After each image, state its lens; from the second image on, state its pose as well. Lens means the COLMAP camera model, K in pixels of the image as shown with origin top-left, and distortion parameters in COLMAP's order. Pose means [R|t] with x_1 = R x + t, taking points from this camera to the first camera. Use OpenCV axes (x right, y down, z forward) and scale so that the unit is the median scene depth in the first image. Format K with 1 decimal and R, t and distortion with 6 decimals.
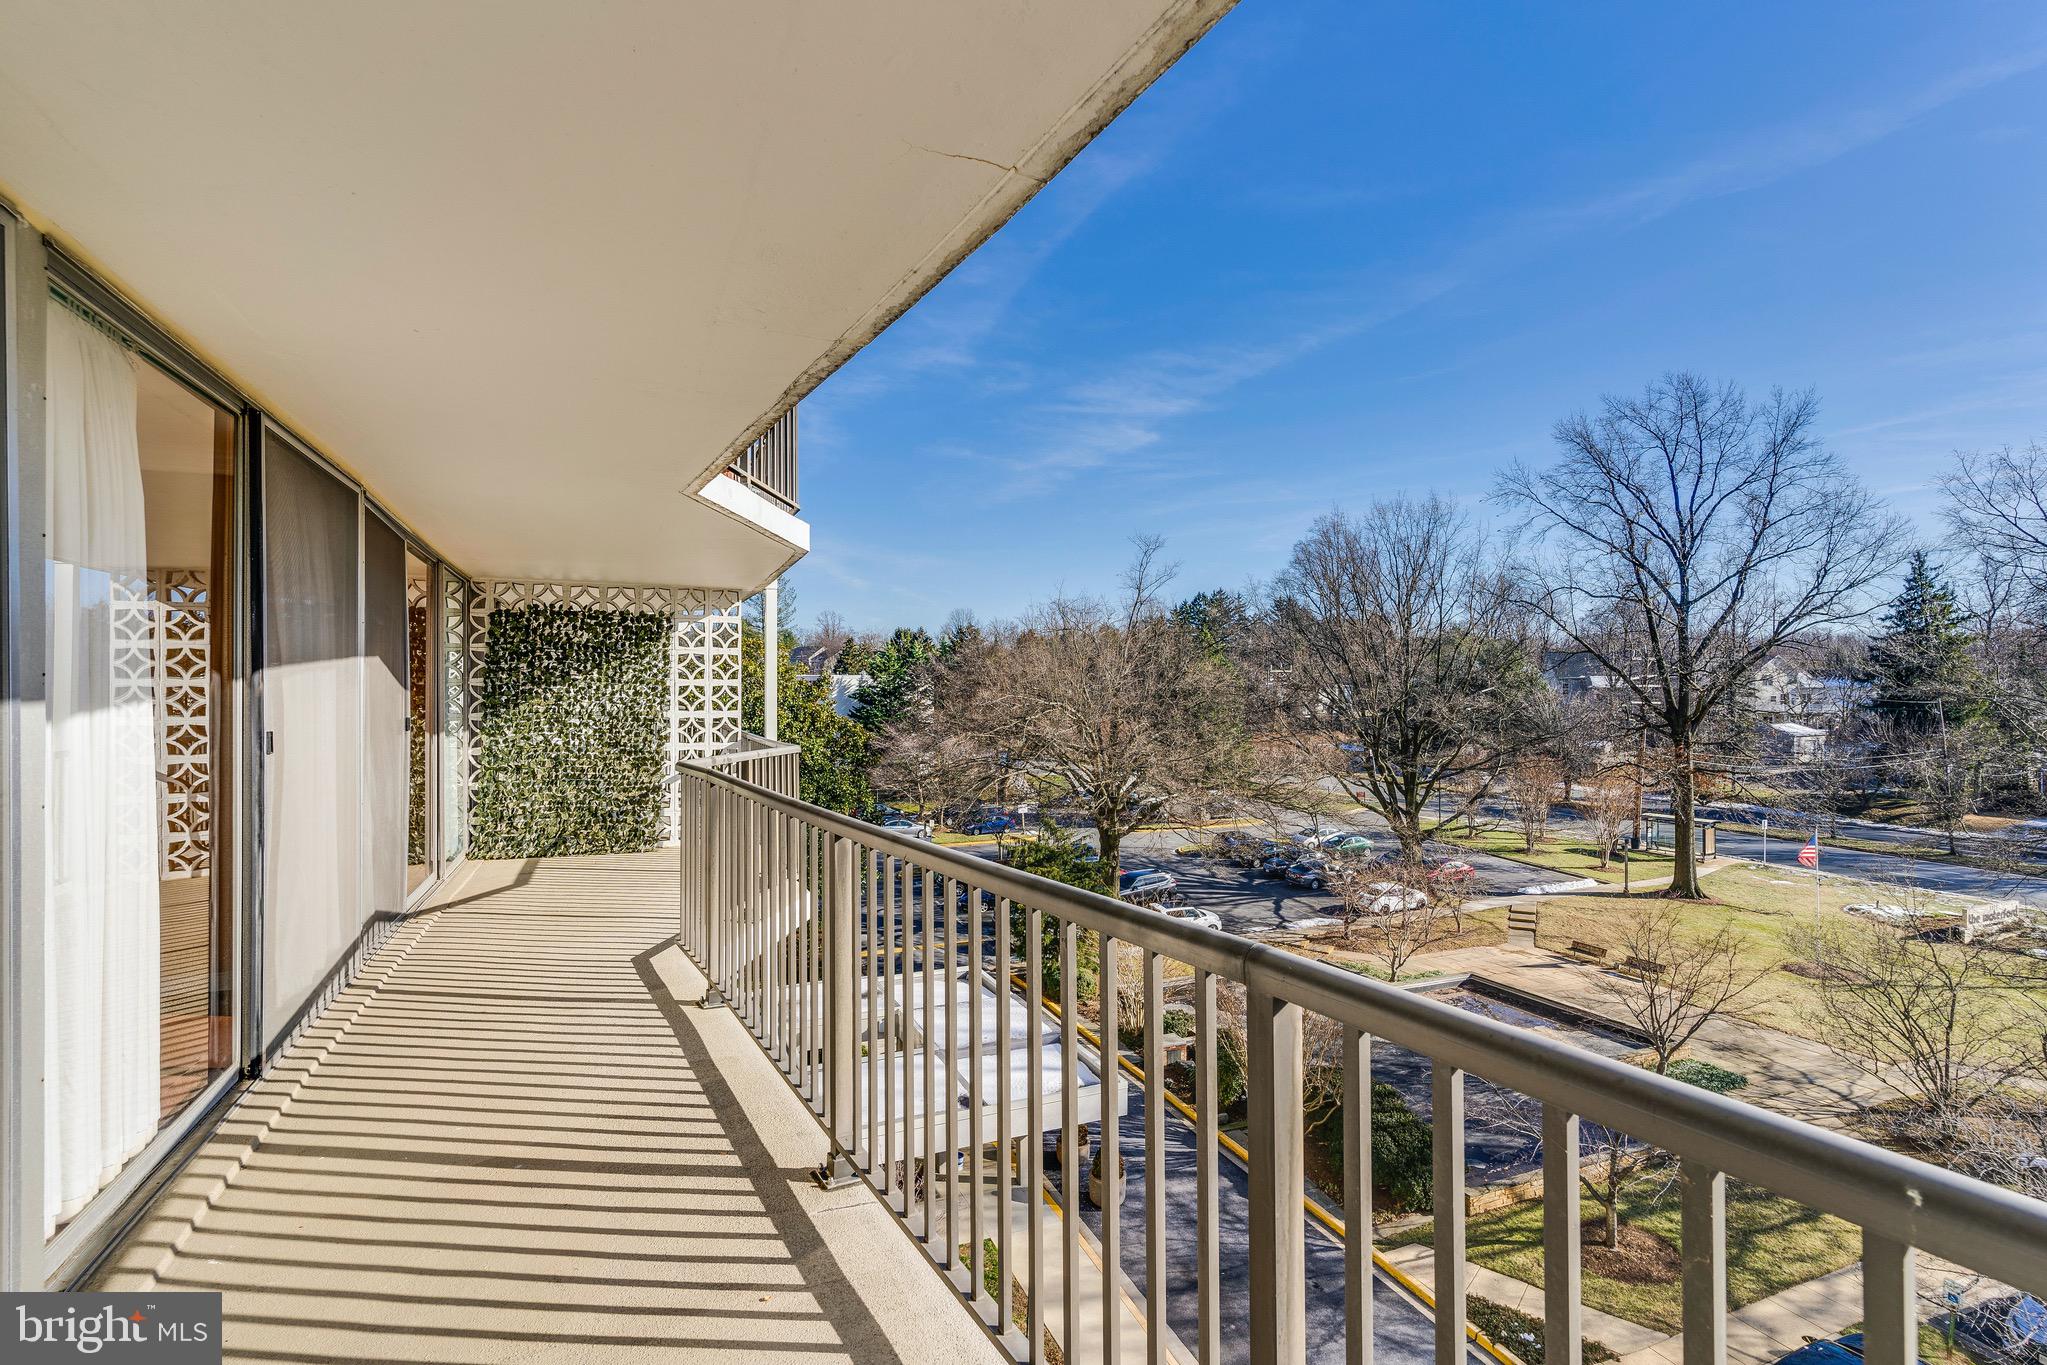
lens RADIAL K [[984.1, 0, 1029.2], [0, 984.1, 675.0], [0, 0, 1]] dist [-0.001219, -0.001152]
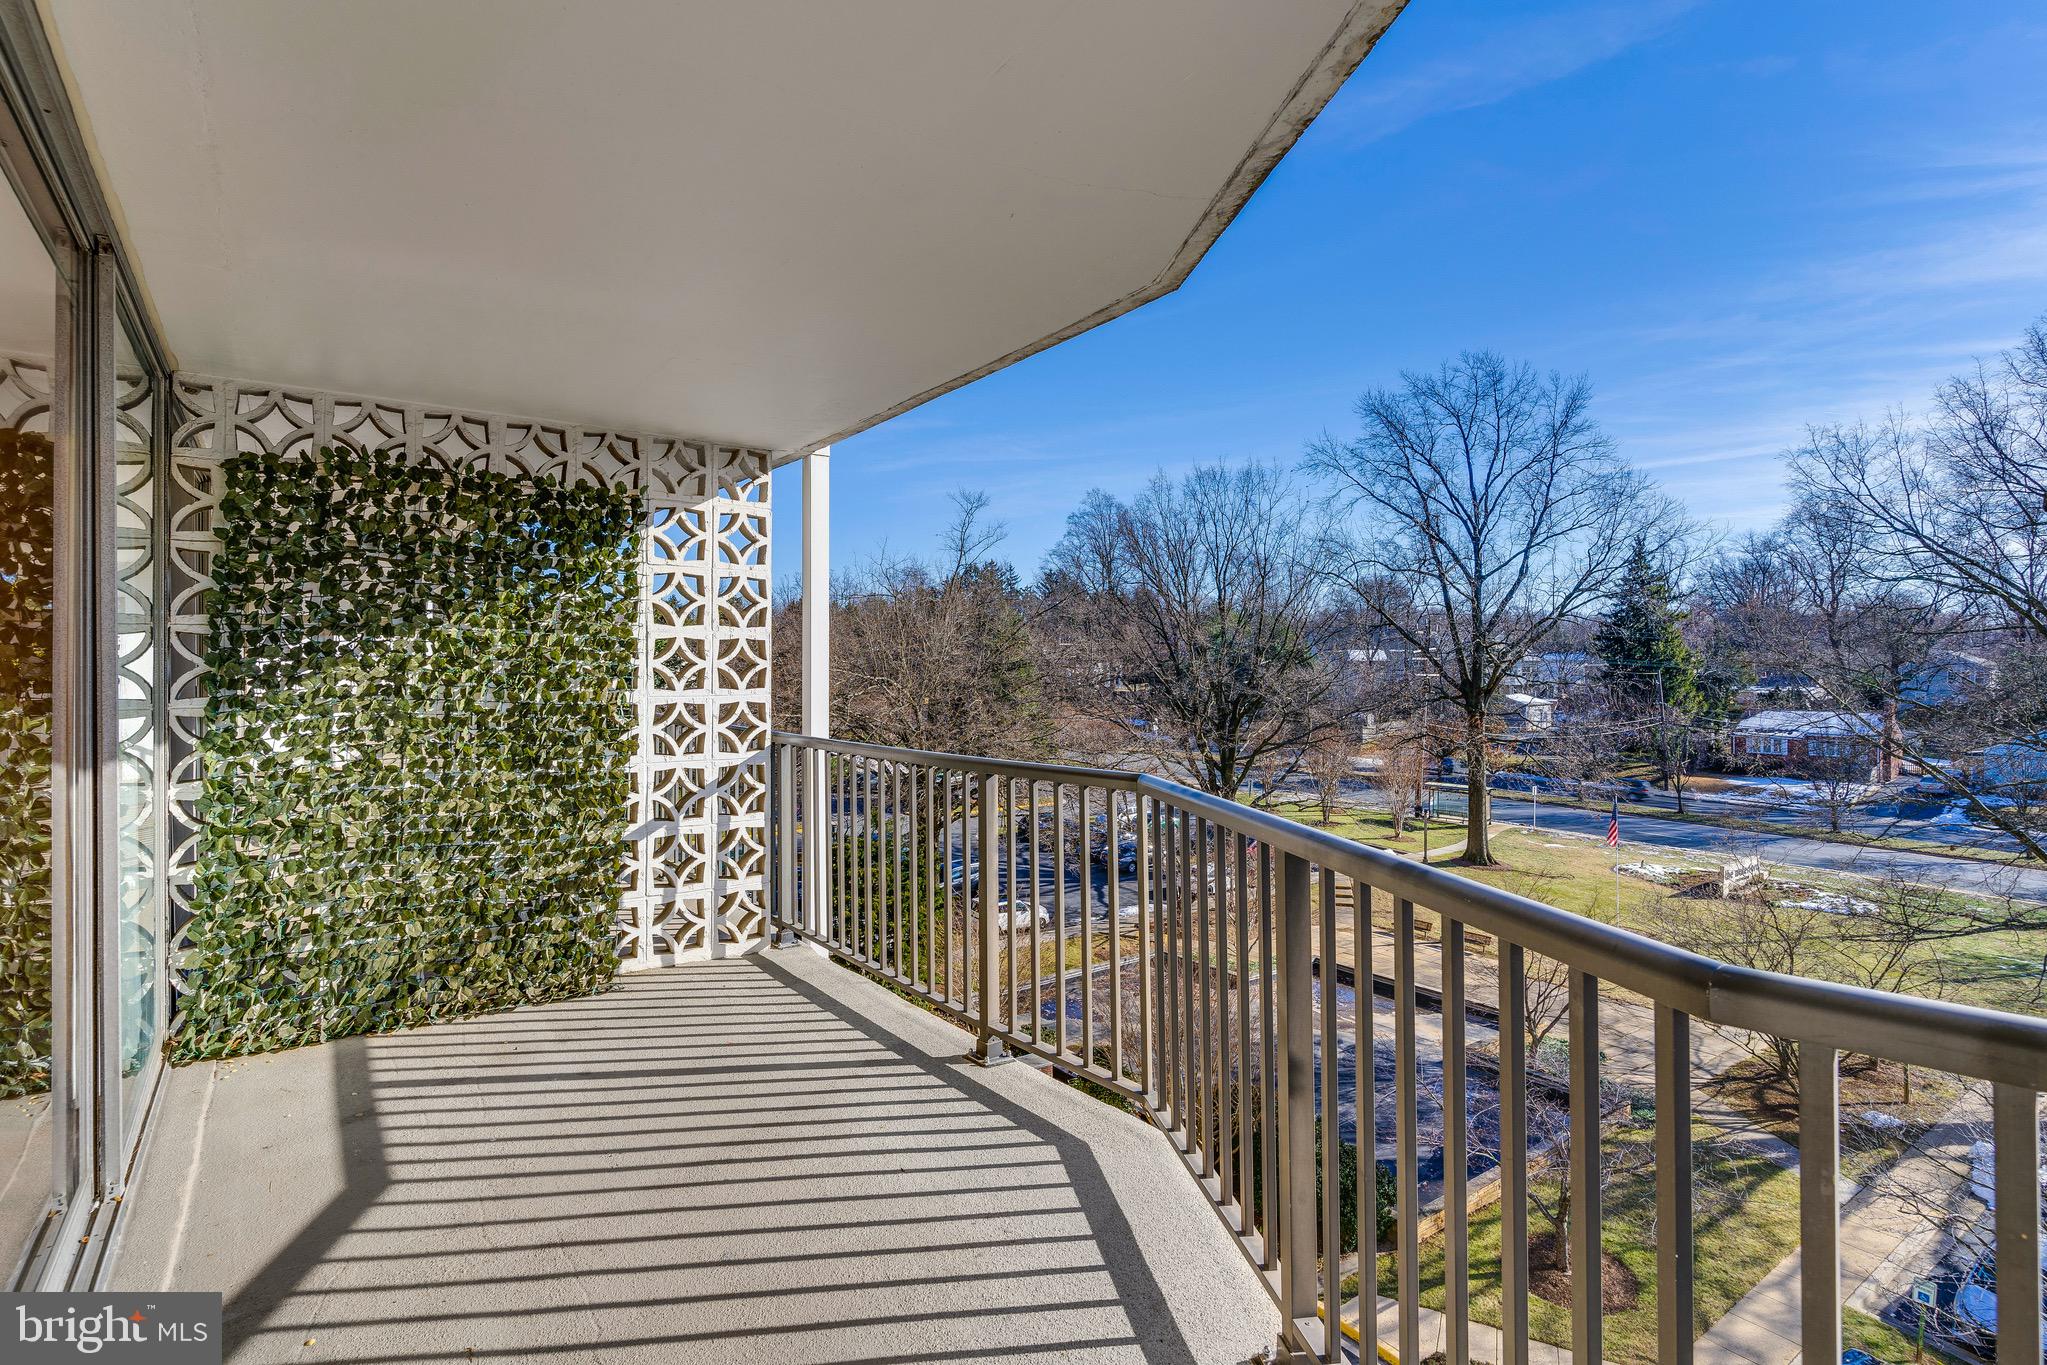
lens RADIAL K [[984.1, 0, 970.3], [0, 984.1, 654.3], [0, 0, 1]] dist [-0.001219, -0.001152]
pose [[0.976959, 0.000334, 0.213425, -0.104834], [-0.001130, 0.999993, 0.003609, 0.005737], [-0.213422, -0.003767, 0.976953, 0.167461]]
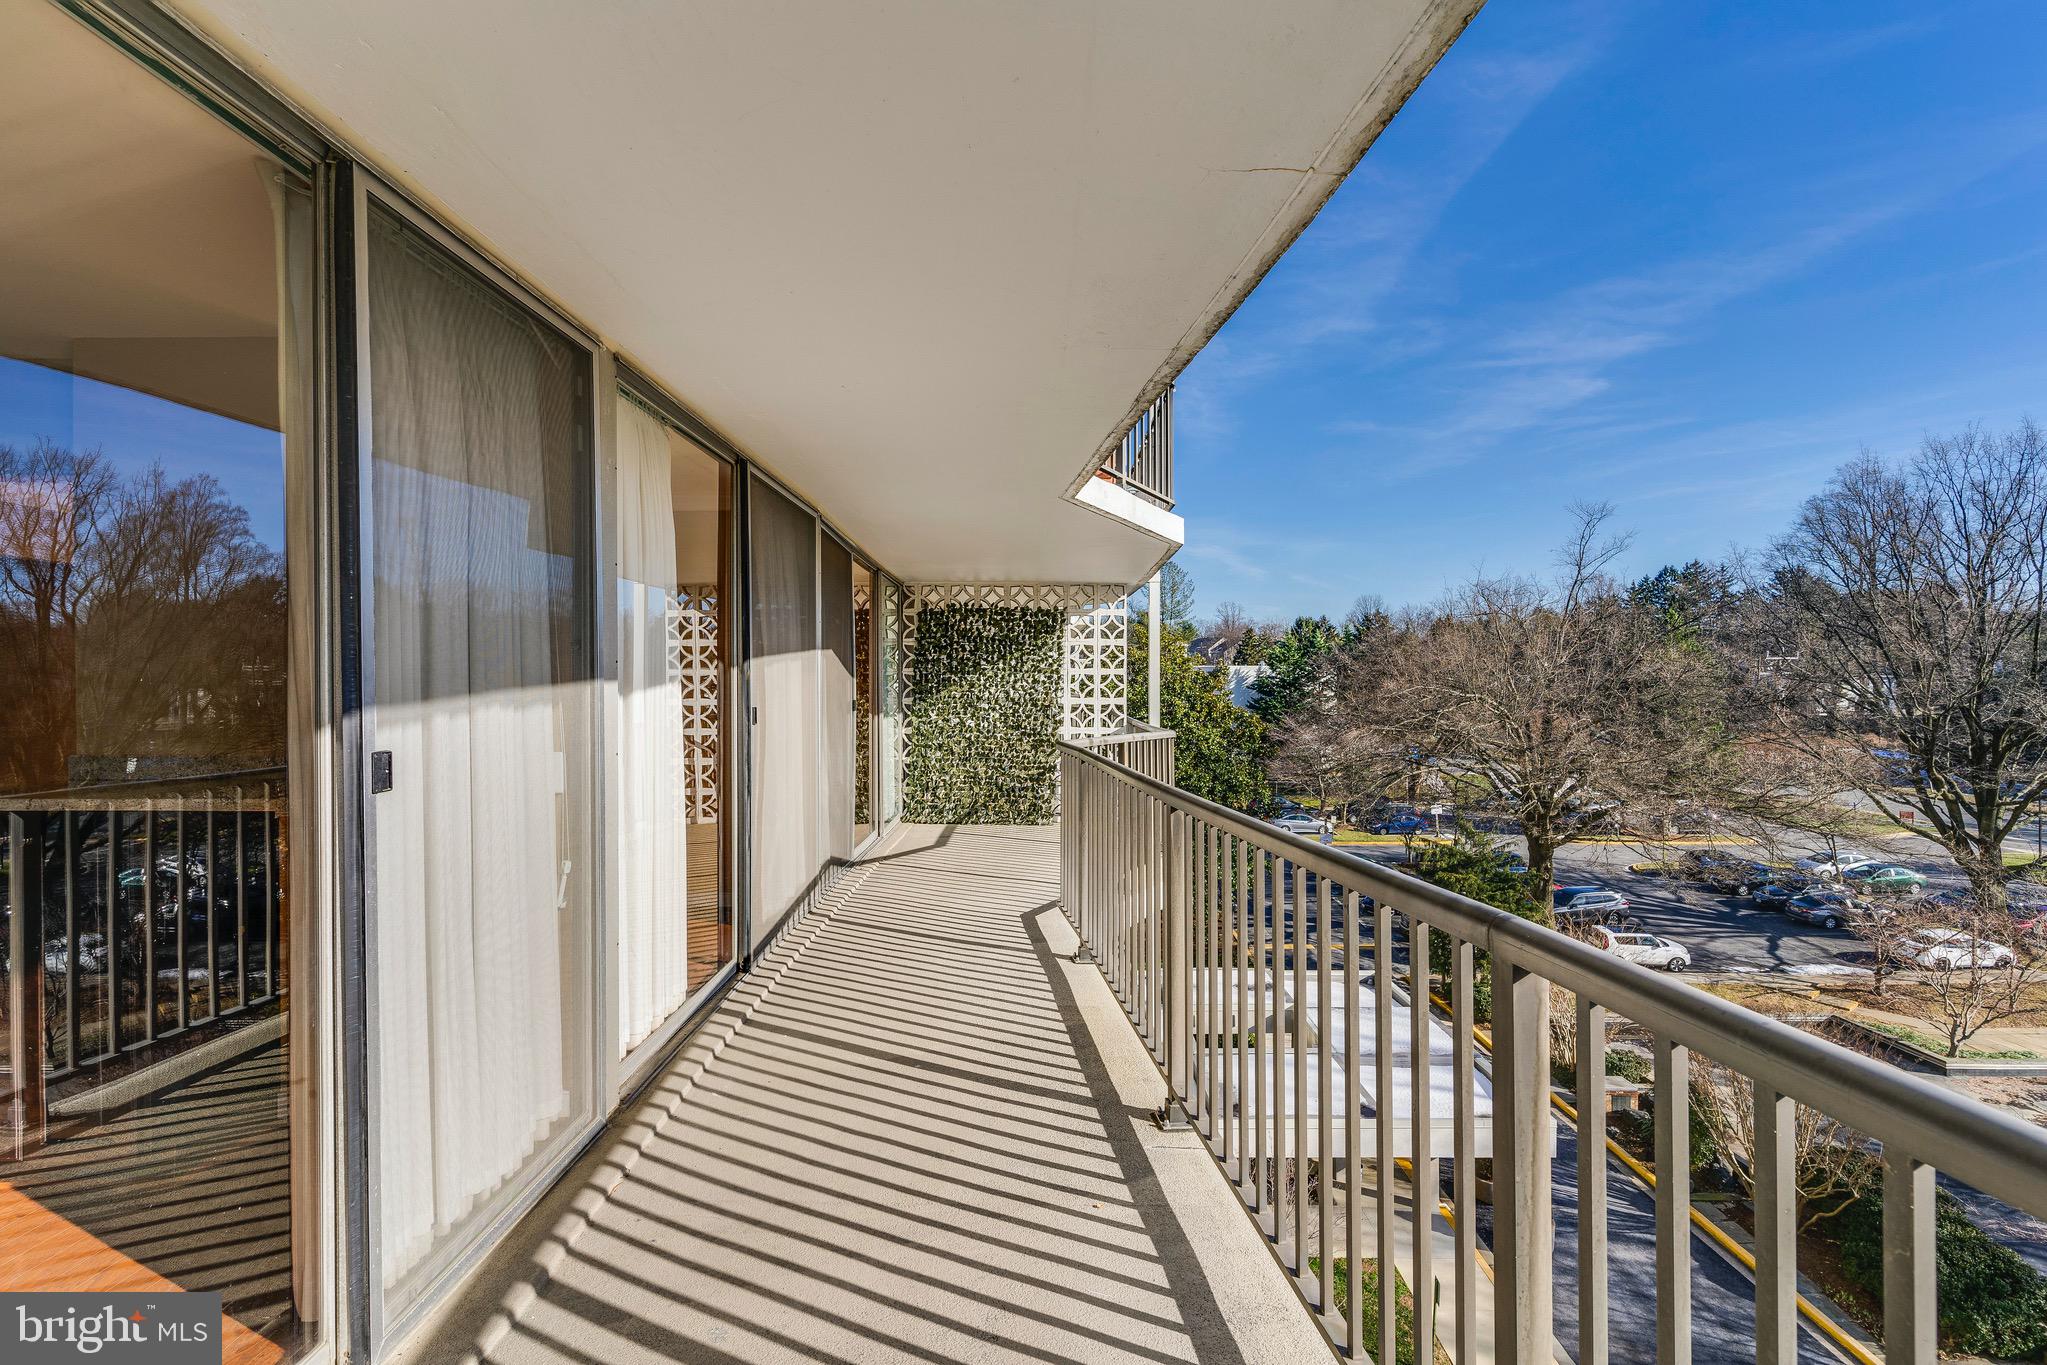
lens RADIAL K [[984.1, 0, 1012.4], [0, 984.1, 675.3], [0, 0, 1]] dist [-0.001219, -0.001152]
pose [[0.913876, -0.000731, -0.405993, 0.008560], [0.004607, 0.999953, 0.008569, 0.000758], [0.405968, -0.009702, 0.913836, -0.006193]]
